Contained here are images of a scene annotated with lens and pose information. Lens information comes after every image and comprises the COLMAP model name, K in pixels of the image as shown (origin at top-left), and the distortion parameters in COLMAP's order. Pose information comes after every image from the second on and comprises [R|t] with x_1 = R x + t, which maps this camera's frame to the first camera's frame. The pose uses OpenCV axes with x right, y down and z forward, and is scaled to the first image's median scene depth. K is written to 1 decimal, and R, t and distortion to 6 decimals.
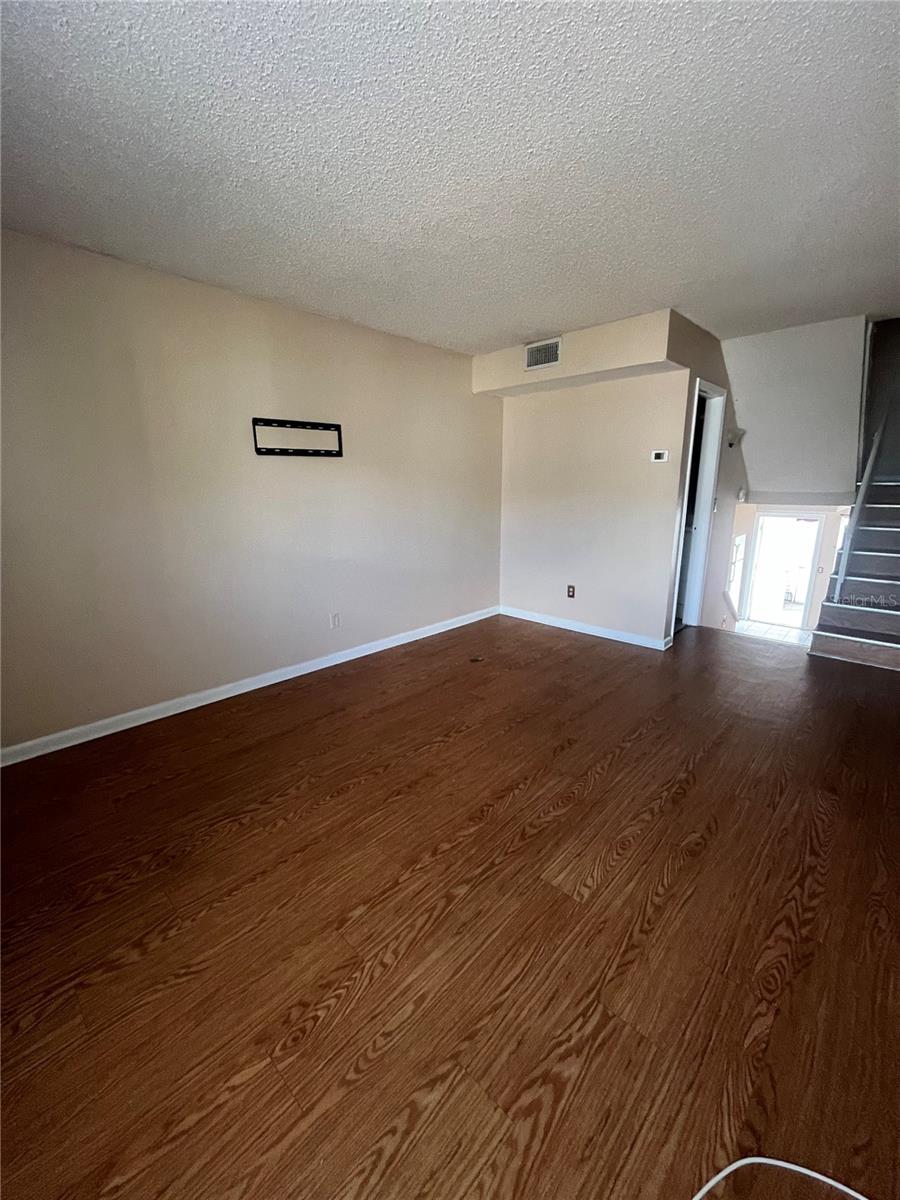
lens RADIAL K [[484.5, 0, 454.1], [0, 484.5, 604.9], [0, 0, 1]] dist [-0.001712, -0.000329]
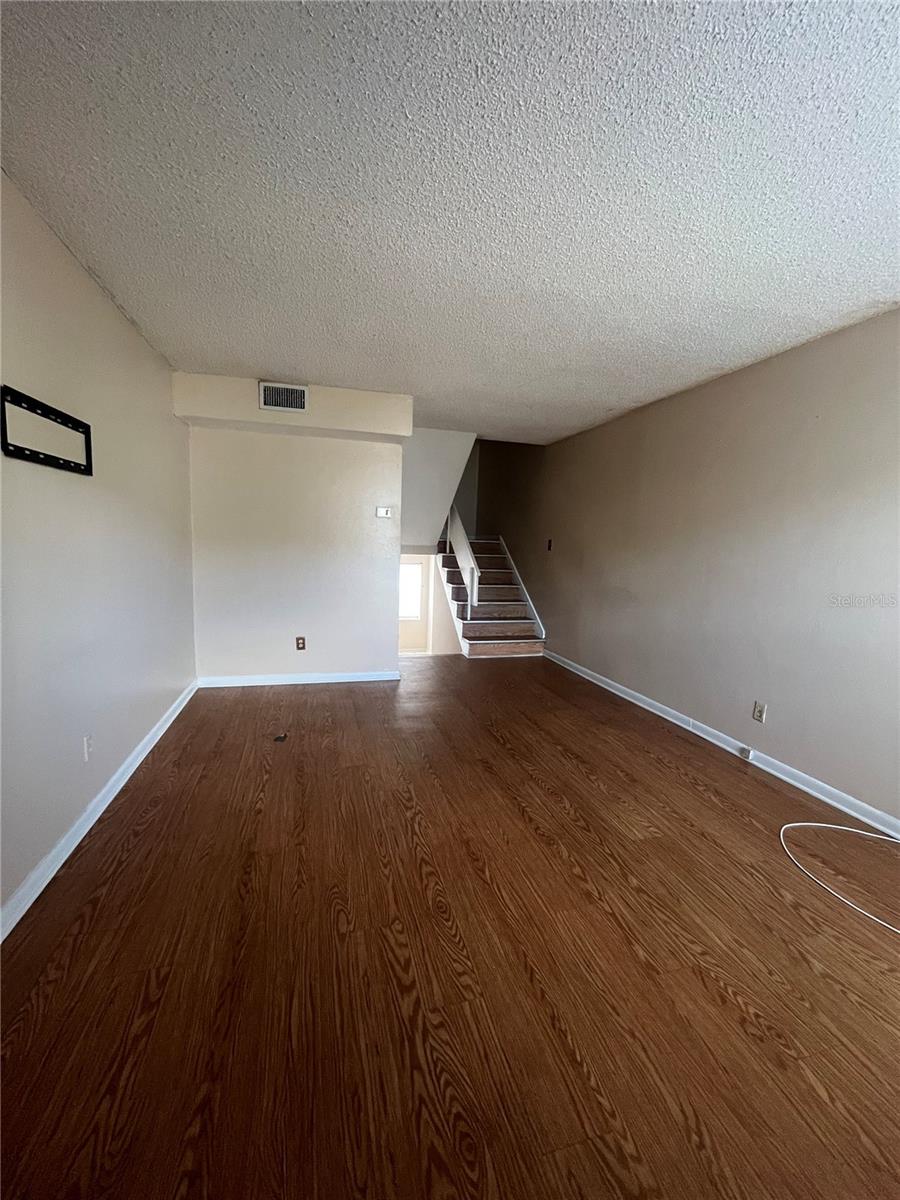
lens RADIAL K [[484.5, 0, 453.4], [0, 484.5, 605.3], [0, 0, 1]] dist [-0.001712, -0.000329]
pose [[0.511097, -0.088276, 0.854978, -0.941109], [0.173685, 0.984799, -0.002148, -0.107649], [-0.841792, 0.149594, 0.518660, 0.553770]]
